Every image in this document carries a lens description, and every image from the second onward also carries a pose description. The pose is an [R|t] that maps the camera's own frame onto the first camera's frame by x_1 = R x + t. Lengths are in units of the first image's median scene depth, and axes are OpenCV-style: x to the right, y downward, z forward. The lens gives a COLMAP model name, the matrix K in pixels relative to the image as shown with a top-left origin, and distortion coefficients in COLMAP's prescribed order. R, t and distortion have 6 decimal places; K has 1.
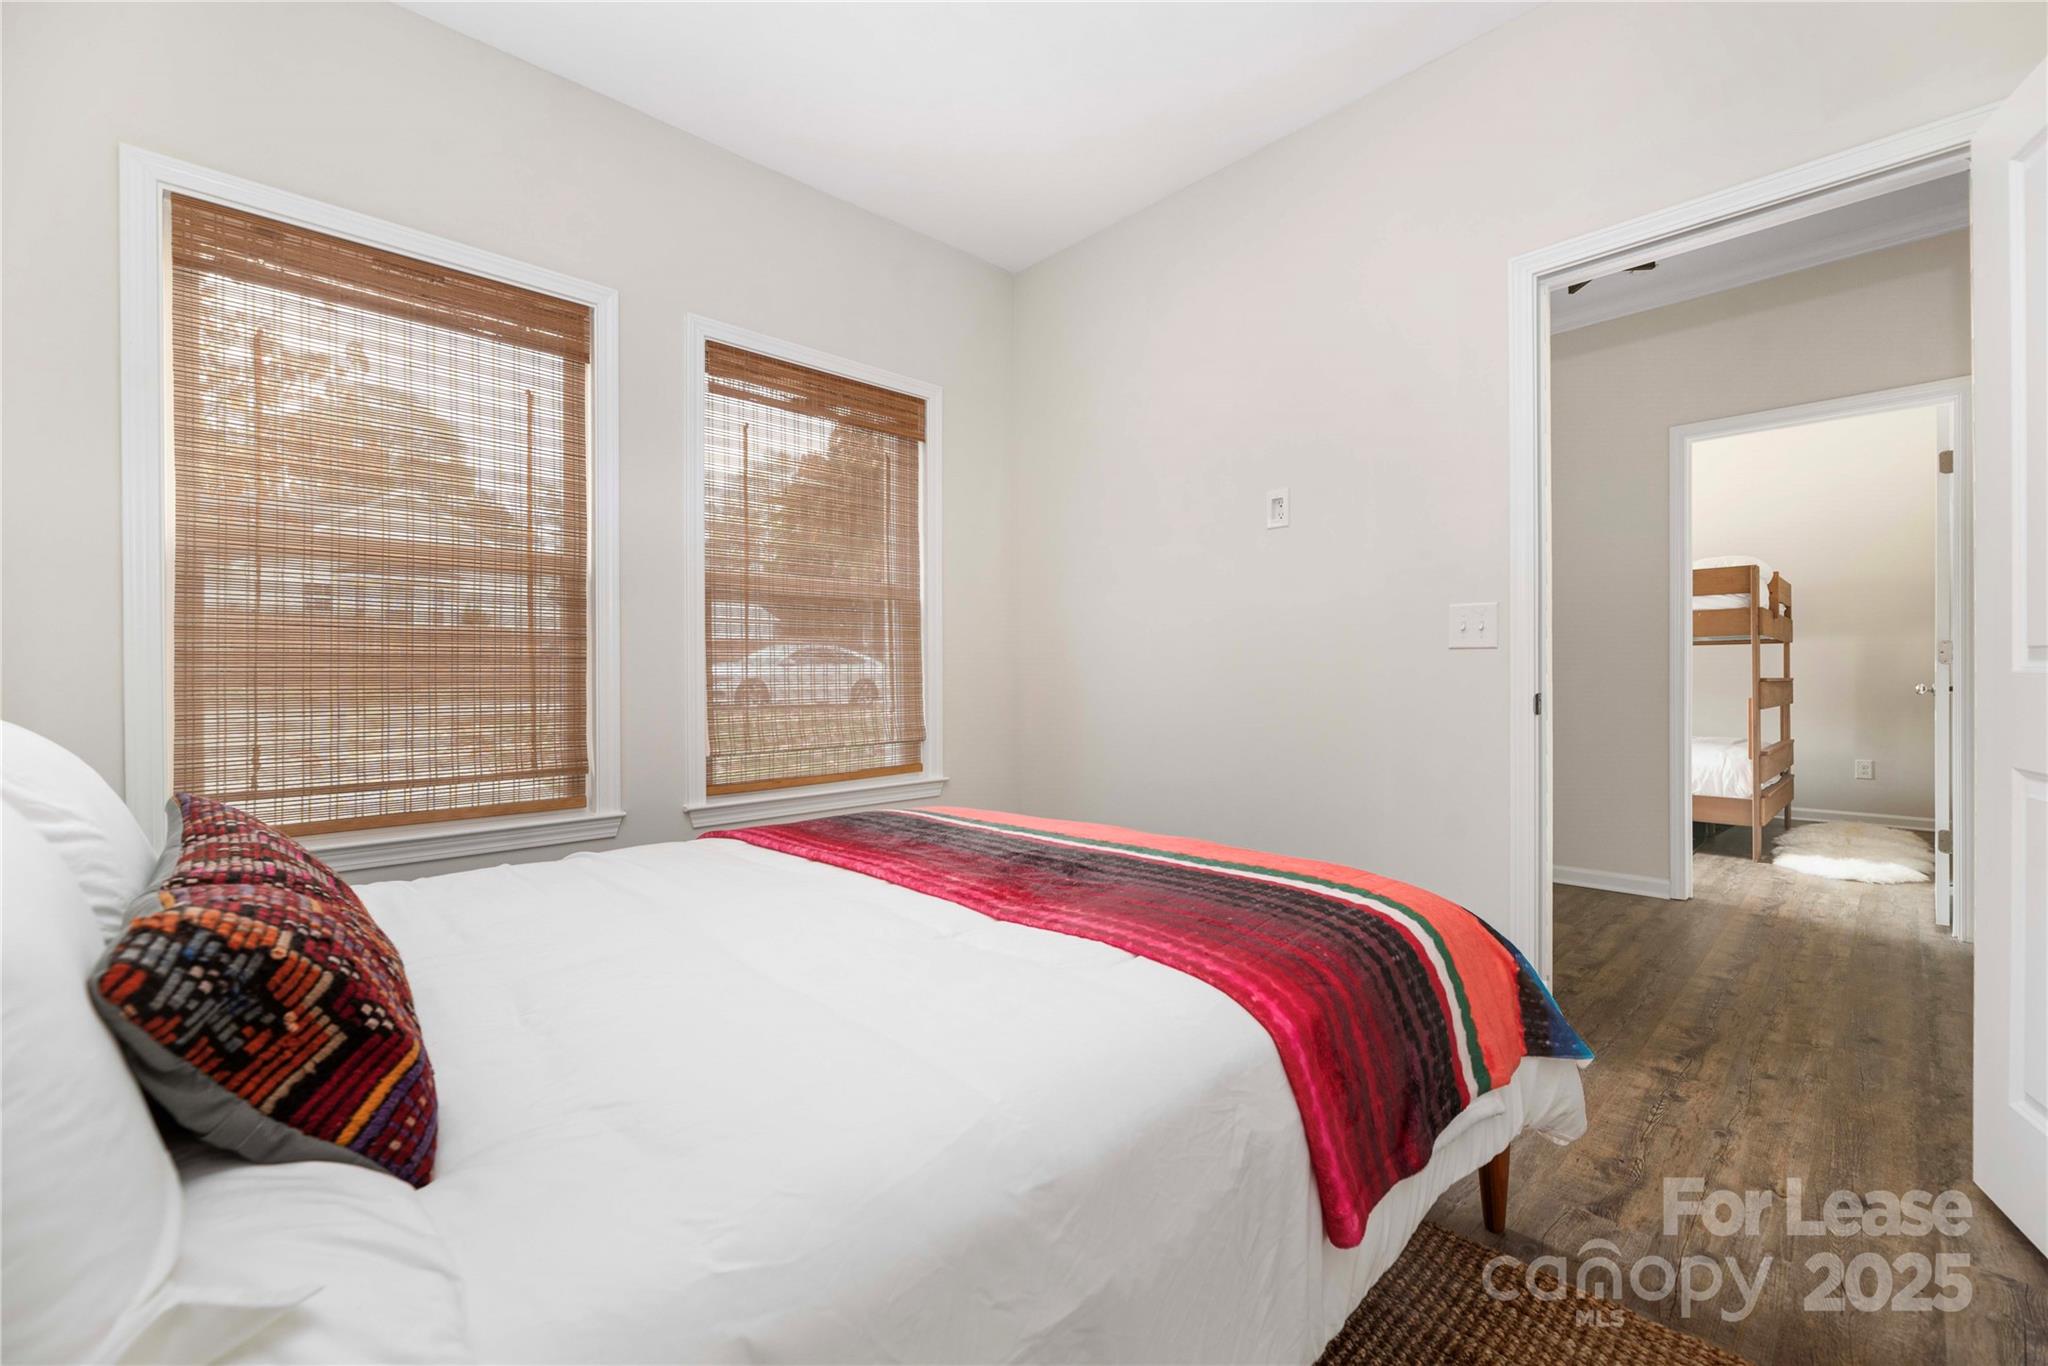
lens RADIAL K [[826.5, 0, 1019.9], [0, 826.5, 685.7], [0, 0, 1]] dist [0.000414, -0.000623]
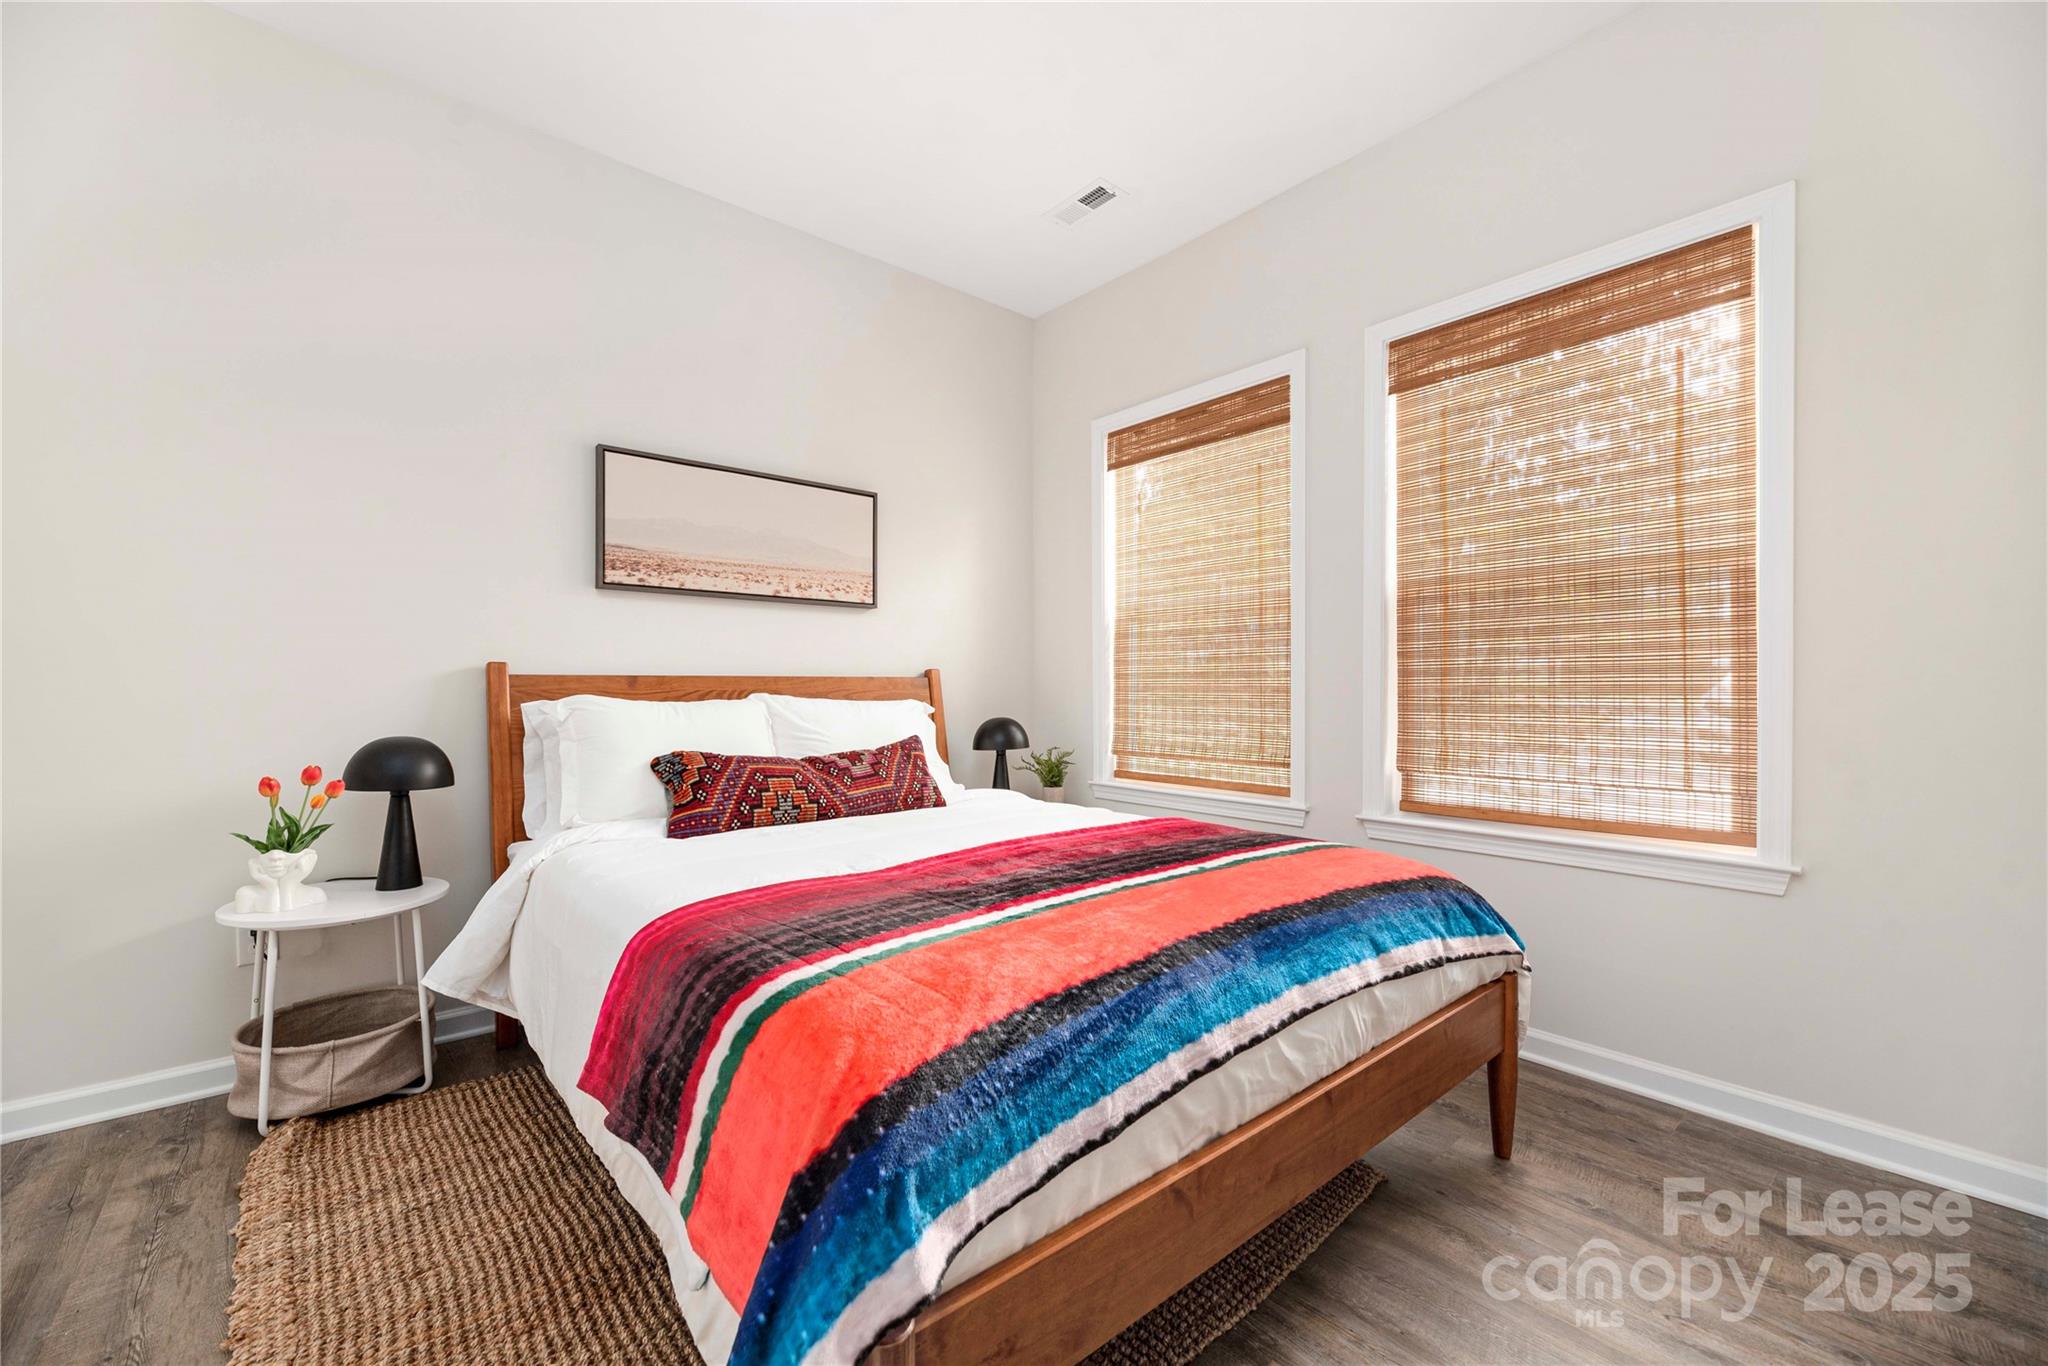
lens RADIAL K [[826.5, 0, 1023.1], [0, 826.5, 696.1], [0, 0, 1]] dist [0.000414, -0.000623]
pose [[-0.045575, 0.022025, -0.998718, 0.665644], [-0.003523, 0.999747, 0.022209, -0.023315], [0.998955, 0.004531, -0.045486, 0.655870]]
